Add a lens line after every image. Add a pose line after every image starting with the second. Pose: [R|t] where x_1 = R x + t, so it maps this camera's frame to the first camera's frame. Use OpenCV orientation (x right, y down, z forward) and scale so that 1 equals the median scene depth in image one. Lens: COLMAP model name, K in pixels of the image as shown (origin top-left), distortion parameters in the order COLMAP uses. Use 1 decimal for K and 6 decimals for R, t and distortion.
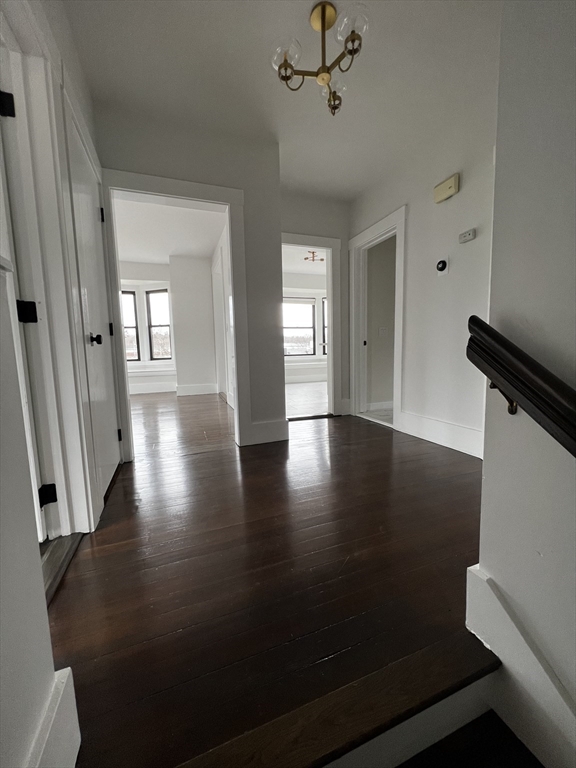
lens RADIAL K [[305.6, 0, 286.5], [0, 305.6, 383.2], [0, 0, 1]] dist [-0.000205, 0.000047]
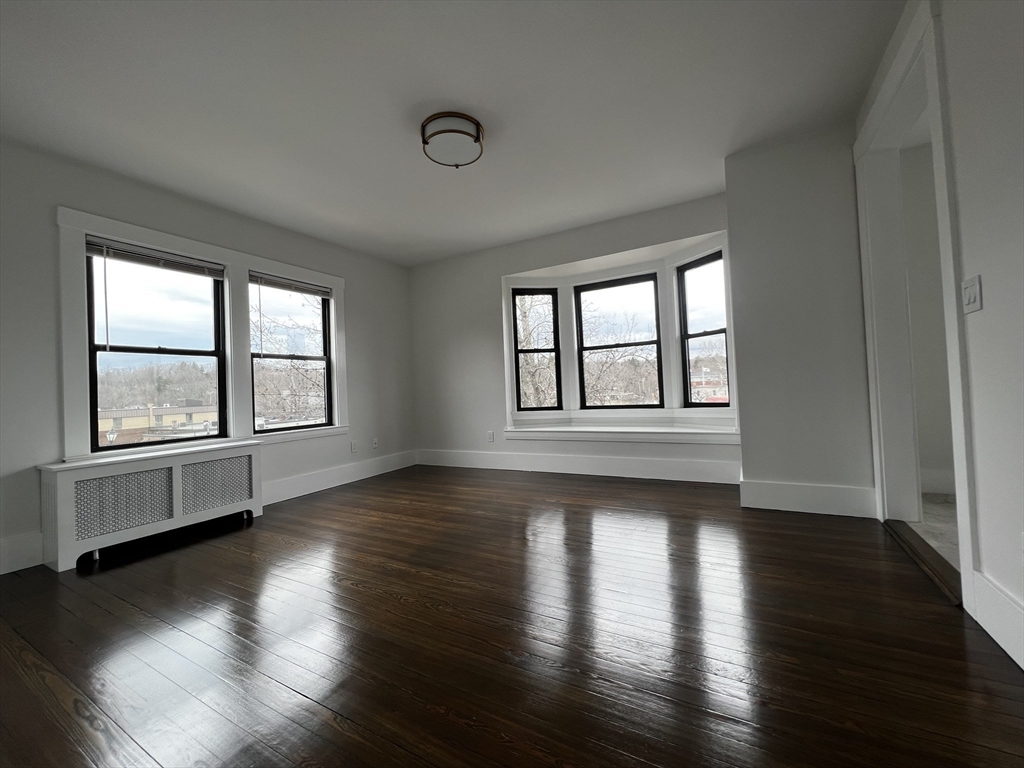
lens RADIAL K [[407.5, 0, 509.2], [0, 407.5, 383.3], [0, 0, 1]] dist [-0.000205, 0.000047]
pose [[0.630667, -0.026665, -0.775596, -0.127786], [-0.061072, 0.994605, -0.083855, -0.044057], [0.773647, 0.100252, 0.625636, 0.402684]]
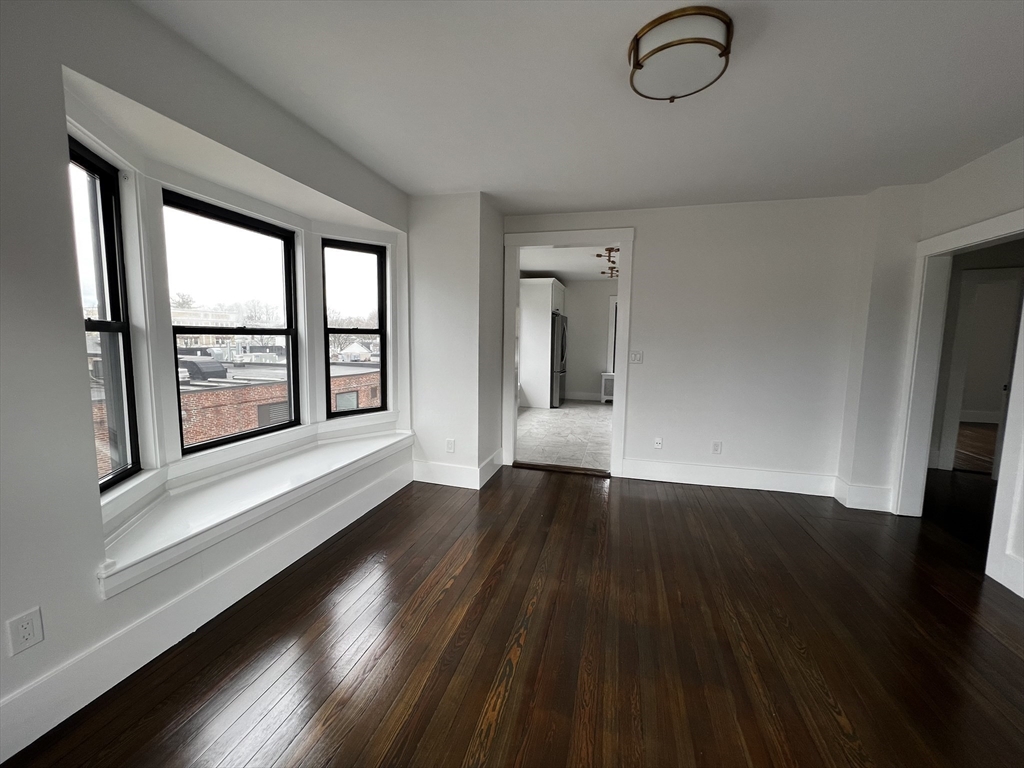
lens RADIAL K [[407.5, 0, 515.2], [0, 407.5, 378.3], [0, 0, 1]] dist [-0.000205, 0.000047]
pose [[0.588198, -0.054175, 0.806900, -0.740988], [0.074959, 0.997111, 0.012303, -0.118895], [-0.805236, 0.053248, 0.590559, 0.522031]]
